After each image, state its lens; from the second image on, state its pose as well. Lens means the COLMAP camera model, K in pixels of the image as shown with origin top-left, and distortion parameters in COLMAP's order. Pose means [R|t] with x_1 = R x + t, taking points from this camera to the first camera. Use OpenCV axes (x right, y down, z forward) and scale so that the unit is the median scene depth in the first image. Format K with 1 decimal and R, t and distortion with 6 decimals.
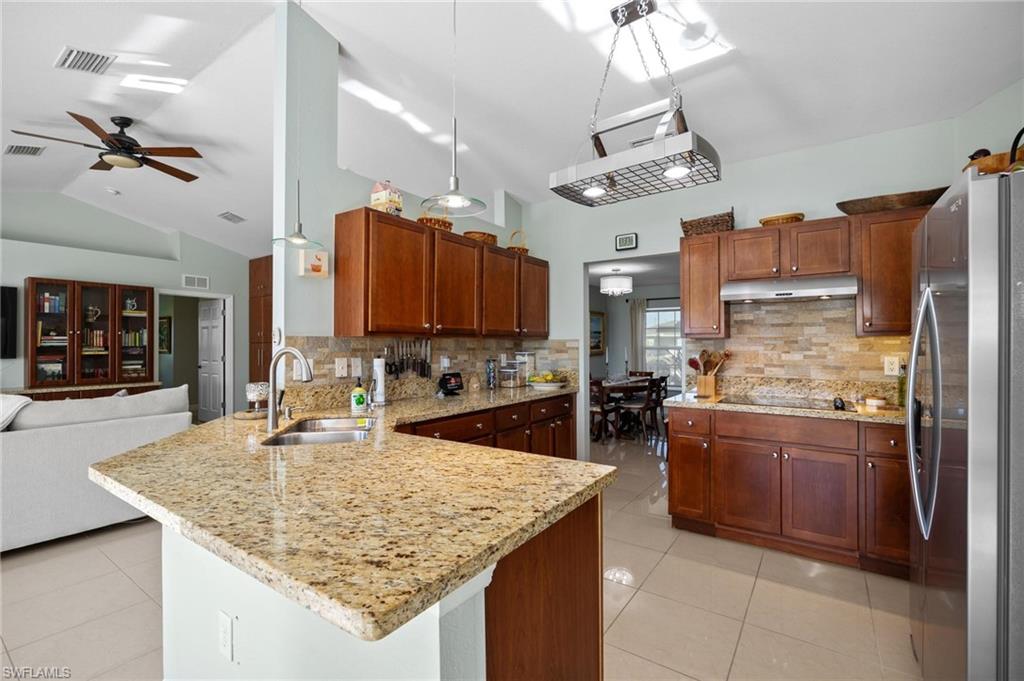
lens RADIAL K [[455.2, 0, 516.6], [0, 455.2, 331.0], [0, 0, 1]] dist [-0.013741, 0.001089]
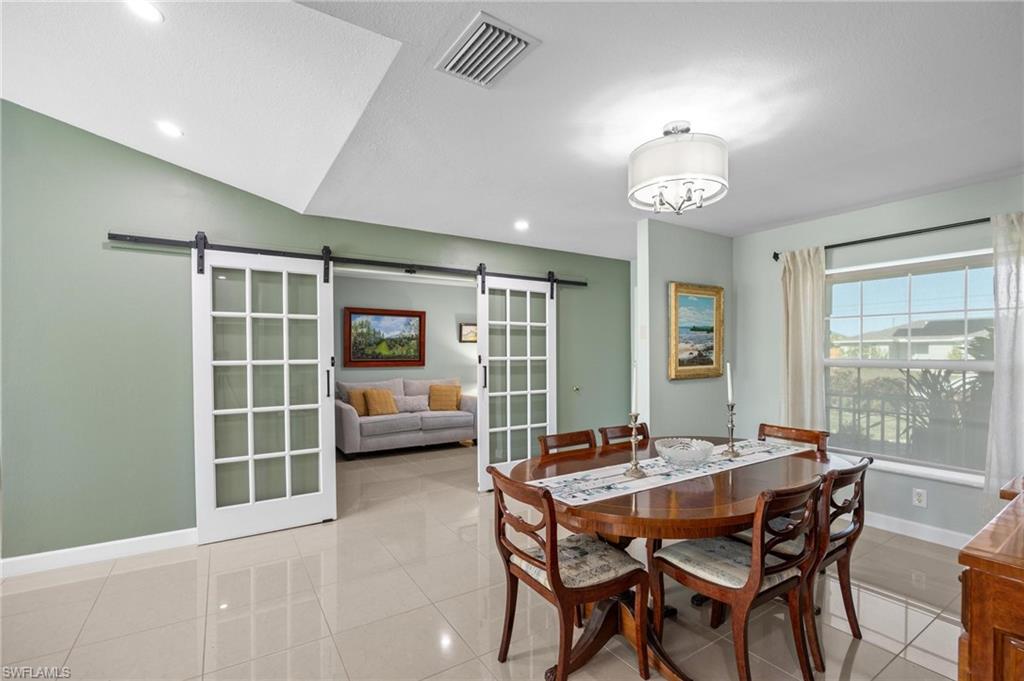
lens RADIAL K [[463.5, 0, 508.4], [0, 463.5, 353.3], [0, 0, 1]] dist [-0.013023, 0.000204]
pose [[0.920593, -0.004559, -0.390497, 0.177342], [0.015537, 0.999568, 0.024959, 0.012669], [0.390215, -0.029044, 0.920266, 0.480416]]
